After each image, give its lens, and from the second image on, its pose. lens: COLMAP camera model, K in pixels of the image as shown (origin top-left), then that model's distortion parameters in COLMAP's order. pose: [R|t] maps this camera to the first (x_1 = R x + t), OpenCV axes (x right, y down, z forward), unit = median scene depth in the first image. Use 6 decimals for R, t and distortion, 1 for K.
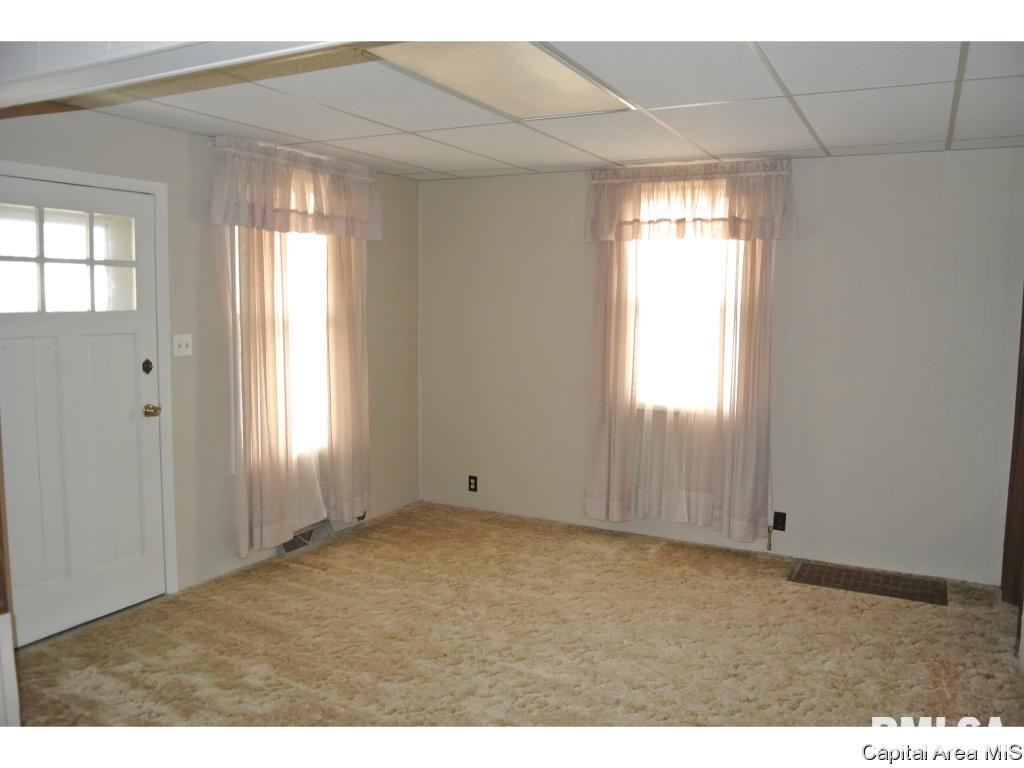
lens RADIAL K [[814.4, 0, 510.5], [0, 814.4, 375.0], [0, 0, 1]] dist [-0.064905, 0.018285]
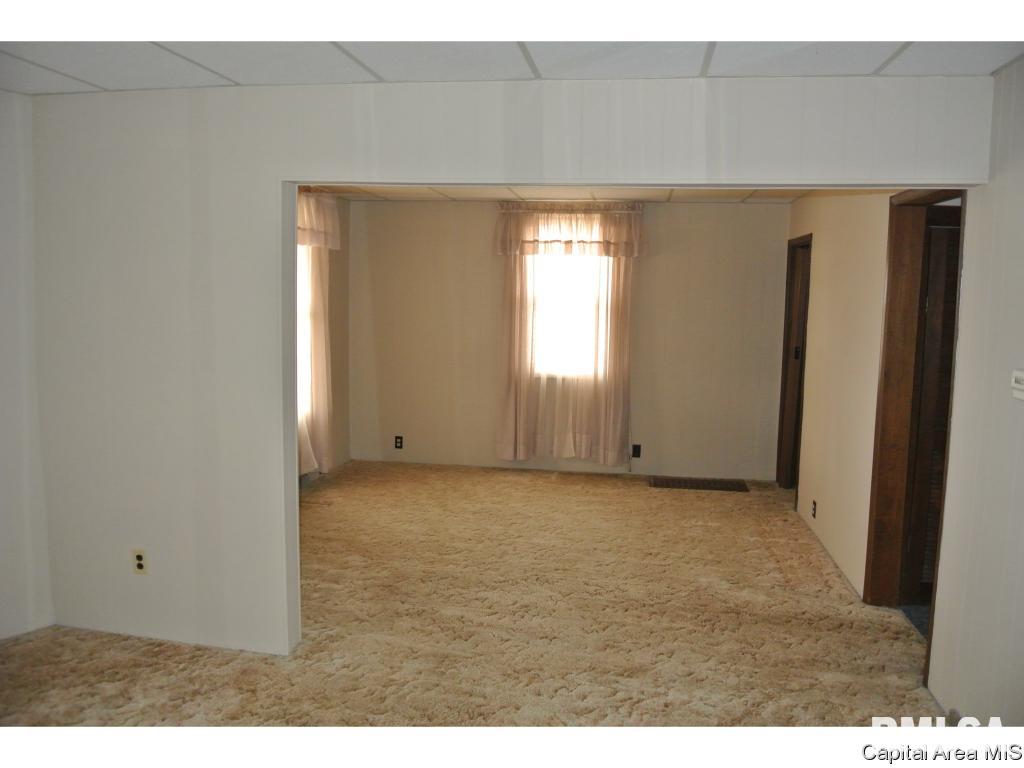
lens RADIAL K [[814.4, 0, 512.1], [0, 814.4, 388.0], [0, 0, 1]] dist [-0.064905, 0.018285]
pose [[0.948339, -0.033744, 0.315458, -0.339004], [0.024971, 0.999182, 0.031812, 0.016188], [-0.316273, -0.022292, 0.948406, -0.315681]]
